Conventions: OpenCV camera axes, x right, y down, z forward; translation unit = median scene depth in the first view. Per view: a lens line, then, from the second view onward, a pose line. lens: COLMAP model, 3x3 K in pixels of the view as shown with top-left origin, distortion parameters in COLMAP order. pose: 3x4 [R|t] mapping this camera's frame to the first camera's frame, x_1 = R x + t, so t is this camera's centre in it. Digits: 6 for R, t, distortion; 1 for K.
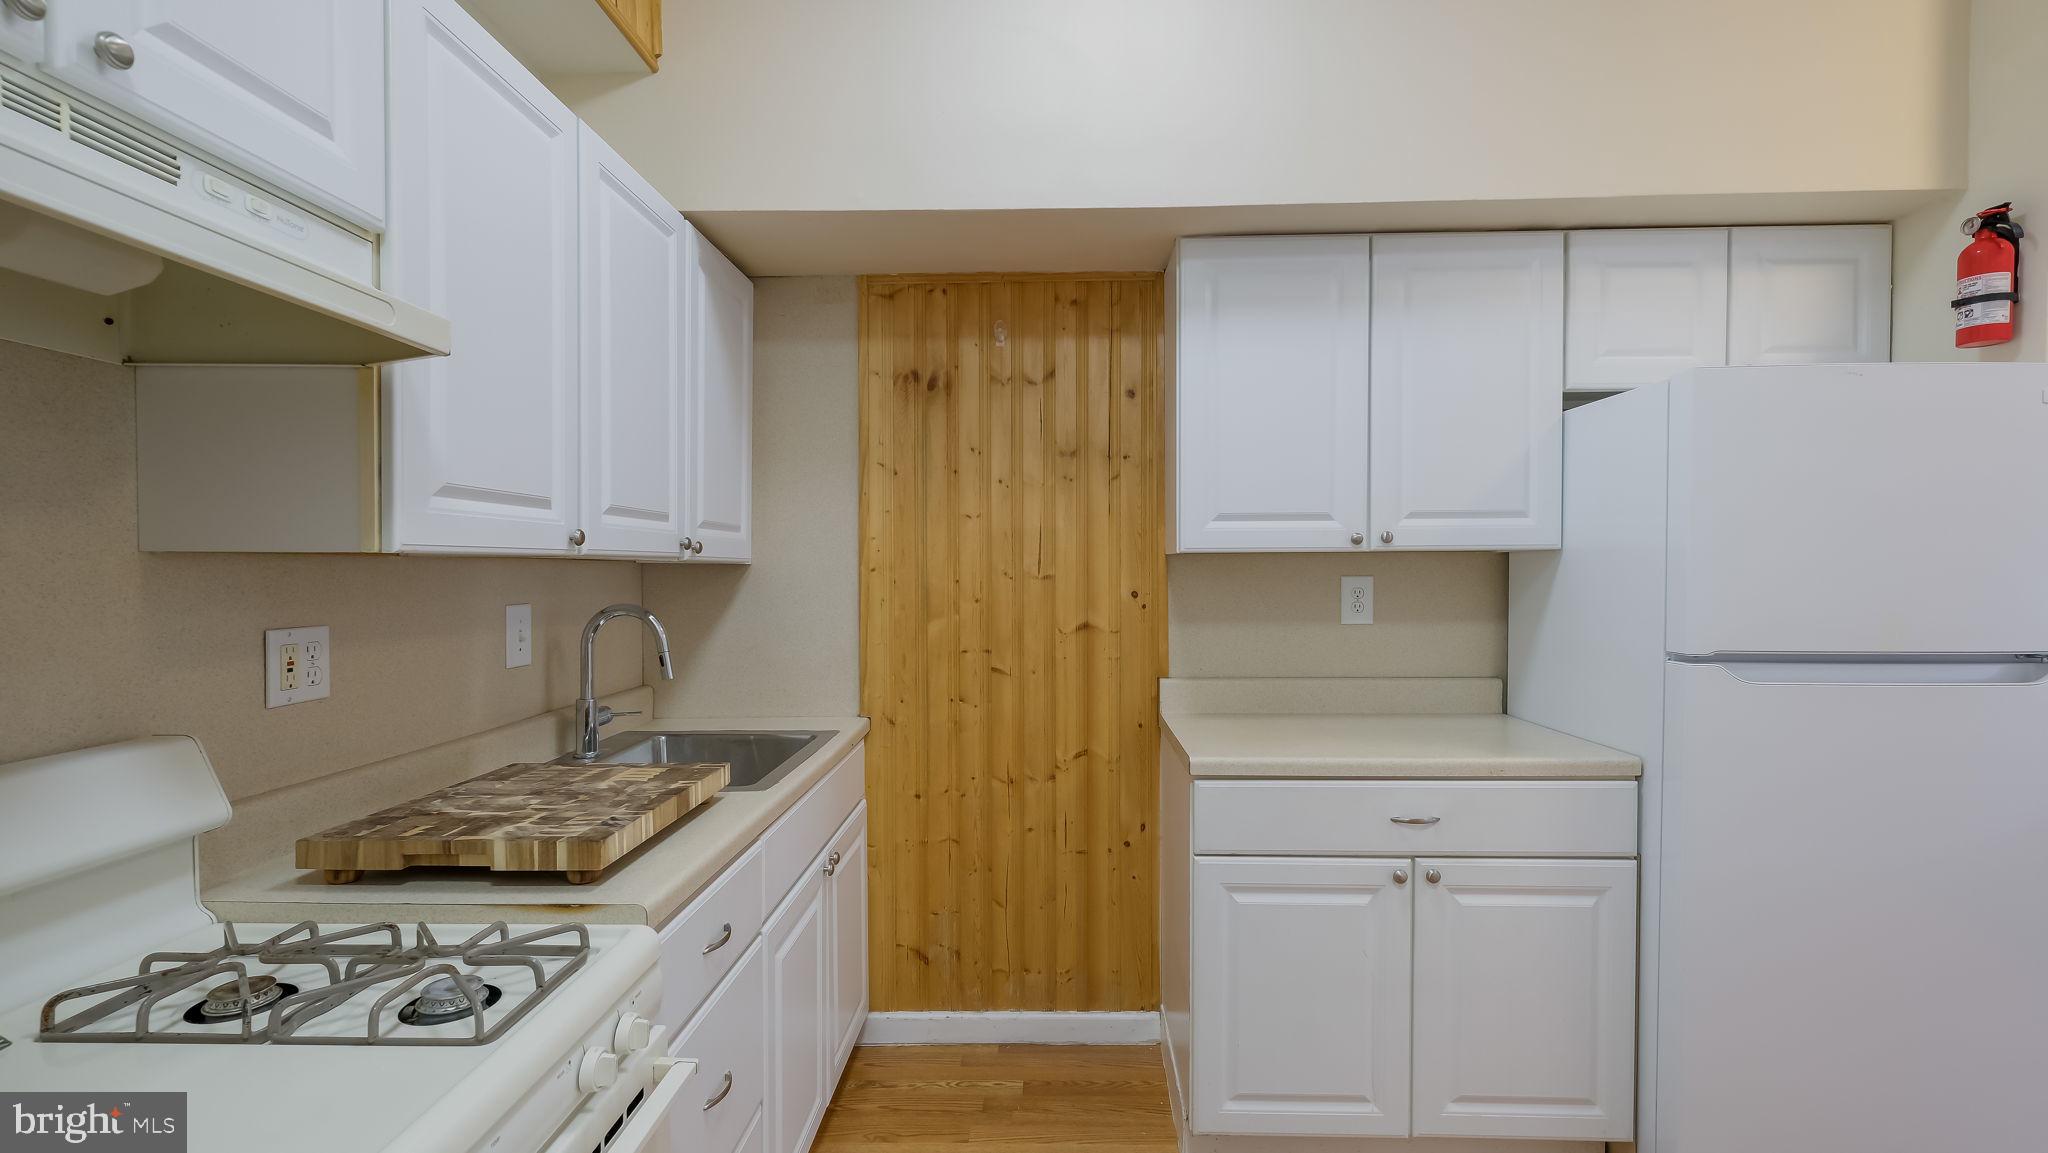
lens RADIAL K [[923.5, 0, 1034.5], [0, 923.5, 591.2], [0, 0, 1]] dist [0.001545, 0.001240]
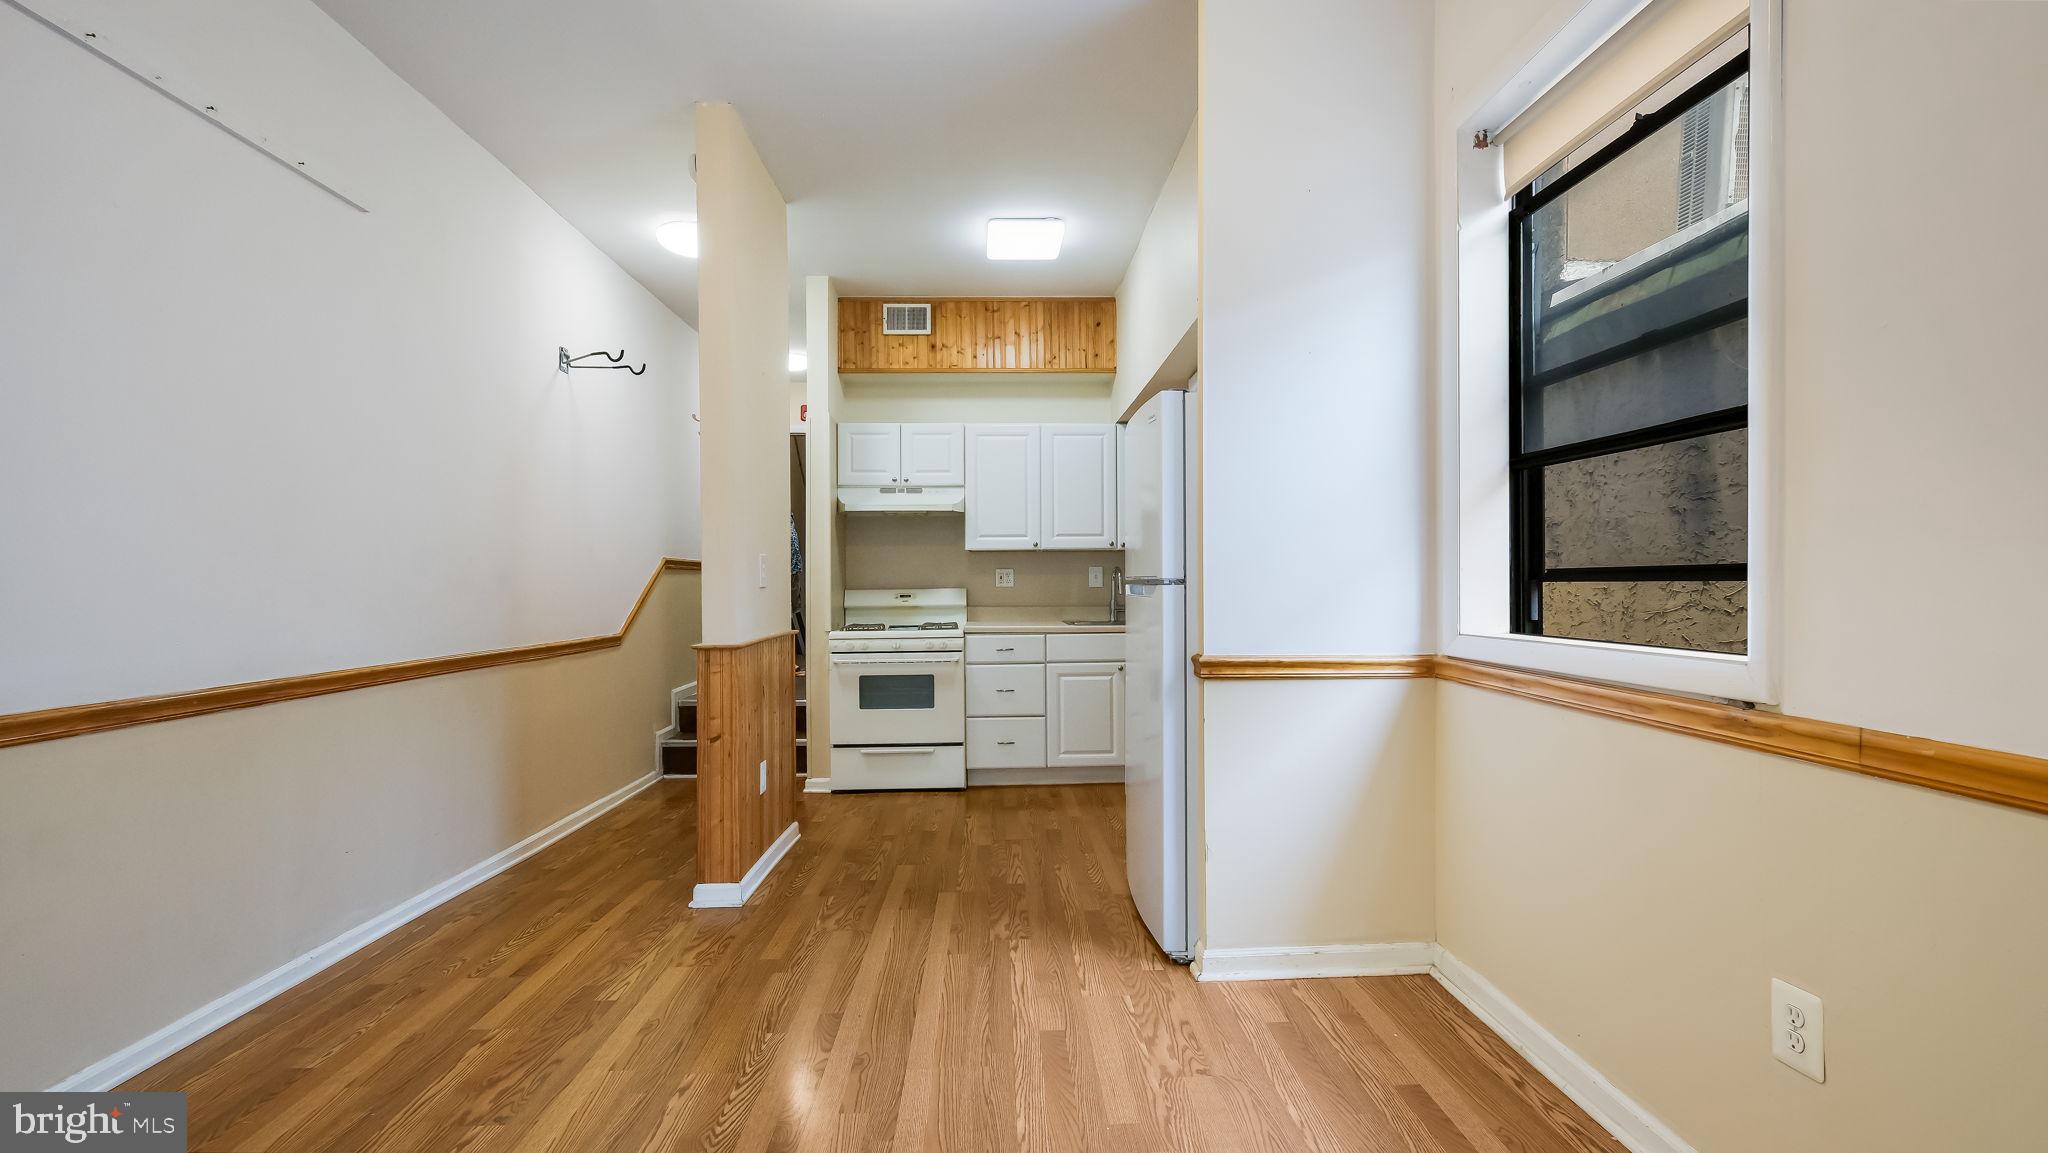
lens RADIAL K [[923.5, 0, 1007.8], [0, 923.5, 573.6], [0, 0, 1]] dist [0.001545, 0.001240]
pose [[0.033931, -0.009884, -0.999375, 2.444753], [-0.018611, 0.999771, -0.010519, 0.075248], [0.999251, 0.018956, 0.033739, 0.628049]]
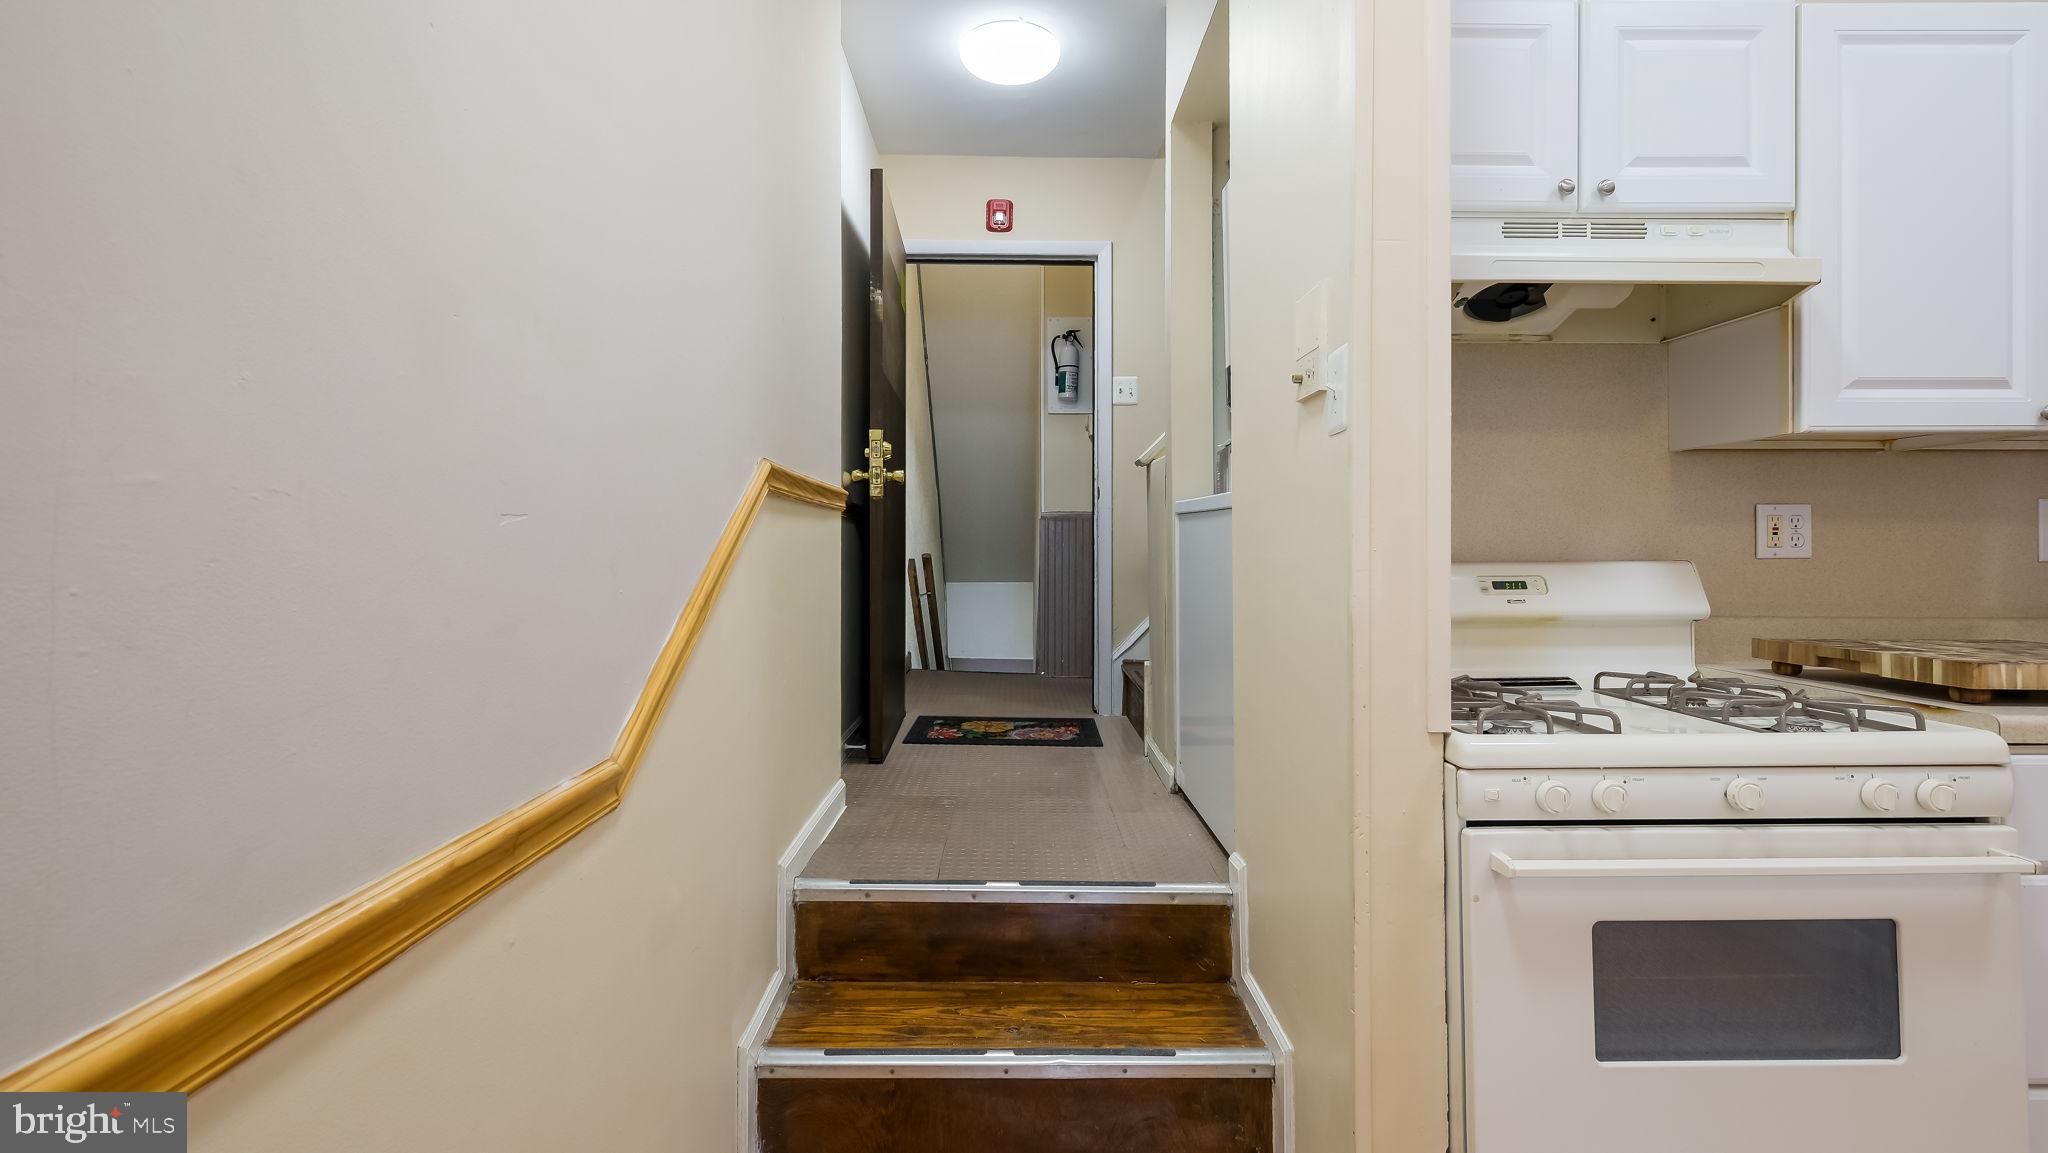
lens RADIAL K [[923.5, 0, 1020.1], [0, 923.5, 537.8], [0, 0, 1]] dist [0.001545, 0.001240]
pose [[0.026444, -0.013971, -0.999553, 0.403169], [-0.025544, 0.999566, -0.014647, 0.100503], [0.999324, 0.025920, 0.026076, -0.129664]]
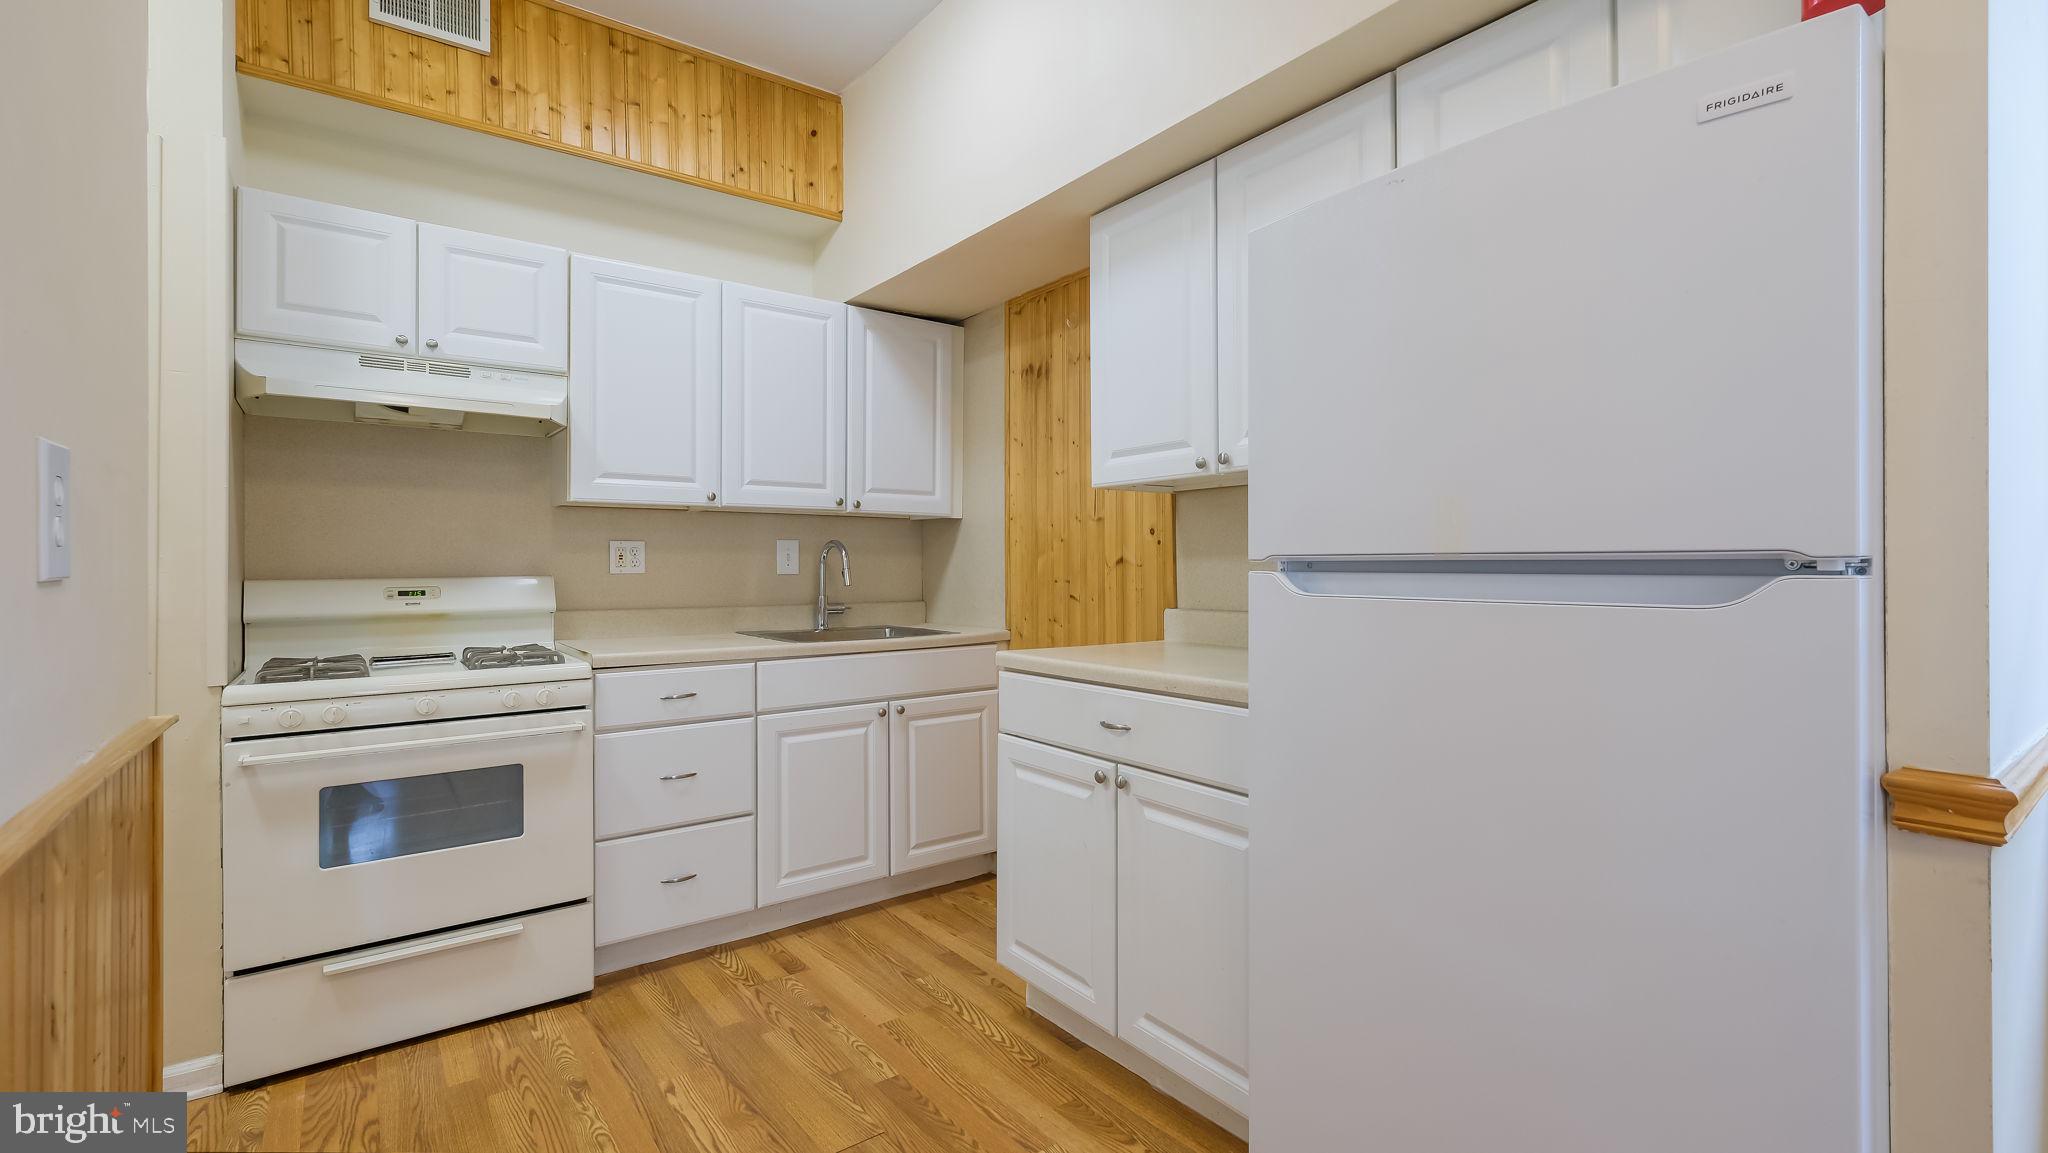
lens RADIAL K [[907.8, 0, 1034.5], [0, 907.8, 560.9], [0, 0, 1]] dist [0.002460, -0.003619]
pose [[0.618478, -0.003967, -0.785792, 1.151213], [-0.018431, 0.999639, -0.019553, 0.082349], [0.785586, 0.026576, 0.618182, 0.288712]]
